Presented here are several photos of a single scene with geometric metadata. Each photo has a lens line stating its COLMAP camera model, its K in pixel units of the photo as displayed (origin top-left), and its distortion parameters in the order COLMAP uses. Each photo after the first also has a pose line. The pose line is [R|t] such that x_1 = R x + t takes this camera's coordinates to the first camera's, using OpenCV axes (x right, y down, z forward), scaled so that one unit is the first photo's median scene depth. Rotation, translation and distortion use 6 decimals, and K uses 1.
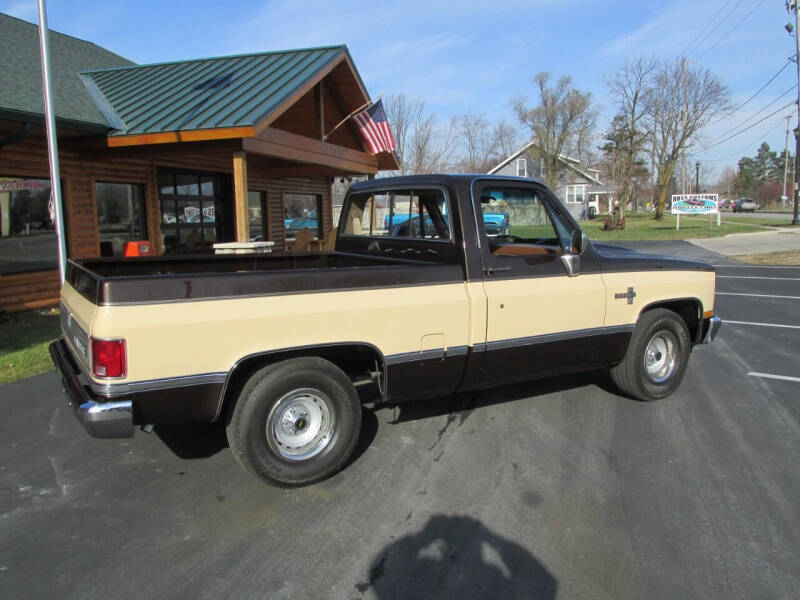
lens RADIAL K [[666.3, 0, 400.9], [0, 666.3, 300.1], [0, 0, 1]] dist [-0.035323, 0.016903]
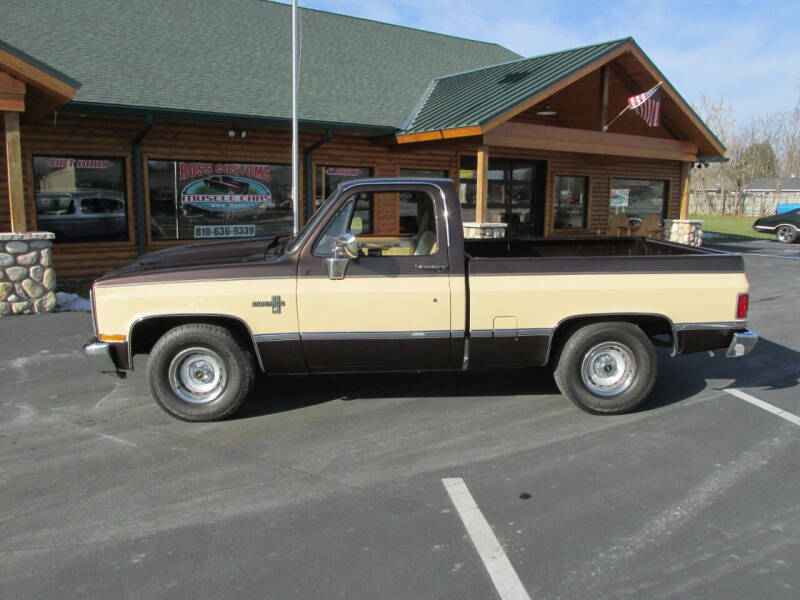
lens RADIAL K [[666.3, 0, 402.8], [0, 666.3, 299.0], [0, 0, 1]] dist [-0.035323, 0.016903]
pose [[0.776970, 0.126693, -0.616657, 0.296469], [-0.107817, 0.991847, 0.067930, -0.012636], [0.620236, 0.013706, 0.784296, -0.013011]]
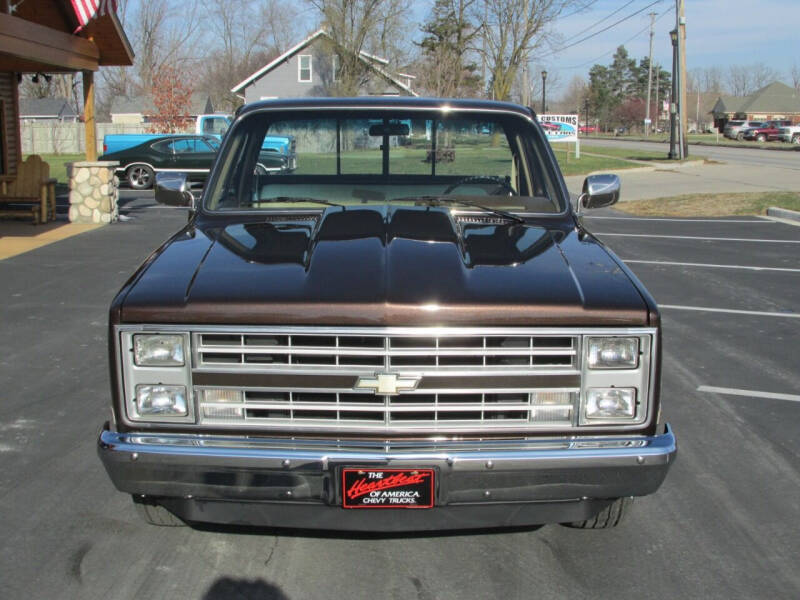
lens RADIAL K [[973.0, 0, 400.9], [0, 973.0, 292.4], [0, 0, 1]] dist [-0.059150, 0.000000]
pose [[0.960348, -0.021221, 0.277995, -0.021046], [0.011817, 0.999301, 0.035461, -0.011542], [-0.278553, -0.030770, 0.959928, 0.047895]]
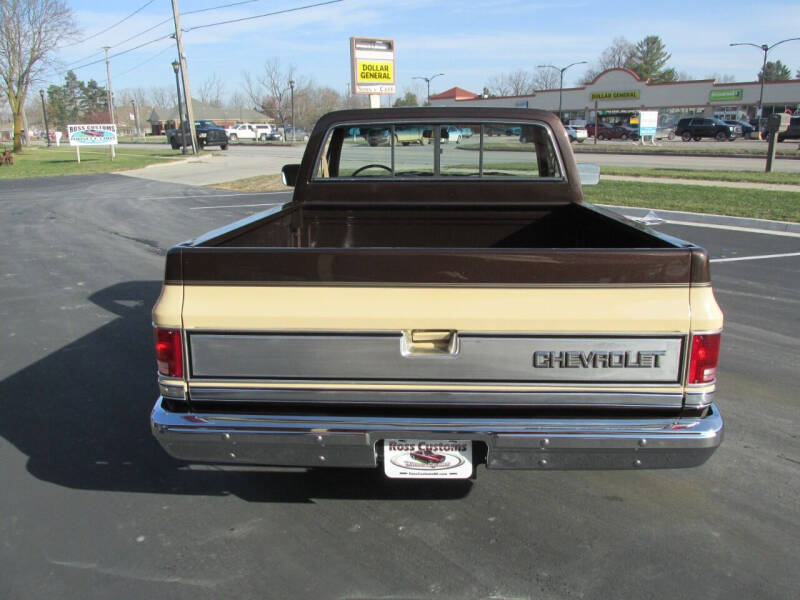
lens RADIAL K [[666.3, 0, 403.3], [0, 666.3, 304.2], [0, 0, 1]] dist [-0.035323, 0.016903]
pose [[0.570365, -0.195679, 0.797743, -0.258502], [0.108637, 0.980648, 0.162871, -0.026841], [-0.814175, -0.006231, 0.580586, 0.180612]]
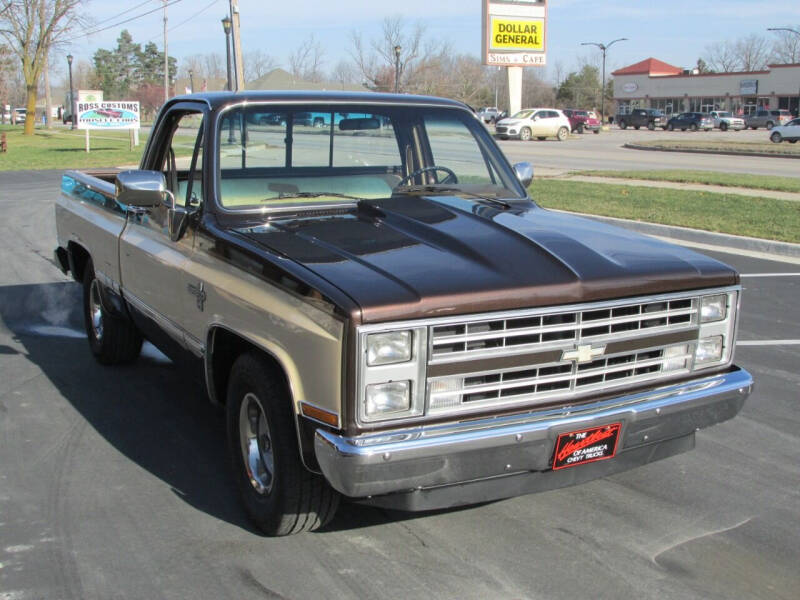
lens RADIAL K [[970.6, 0, 402.7], [0, 970.6, 302.5], [0, 0, 1]] dist [-0.053220, 0.000000]
pose [[0.708154, -0.108470, 0.697677, -0.165968], [0.071862, 0.994070, 0.081610, -0.019490], [-0.702392, -0.007656, 0.711749, 0.115767]]
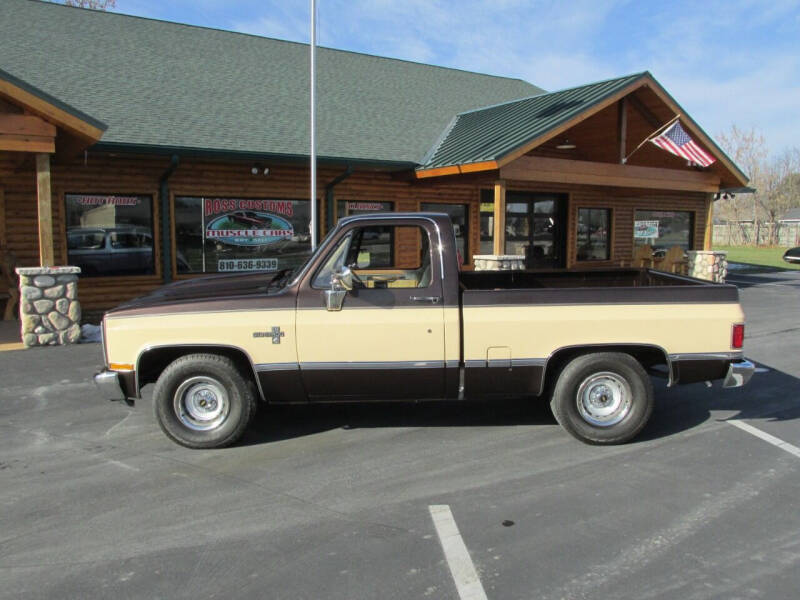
lens RADIAL K [[666.3, 0, 403.6], [0, 666.3, 298.9], [0, 0, 1]] dist [-0.035323, 0.016903]
pose [[0.746774, 0.093822, -0.658427, 0.316285], [-0.103761, 0.994313, 0.024000, -0.014245], [0.656934, 0.050397, 0.752261, -0.008676]]
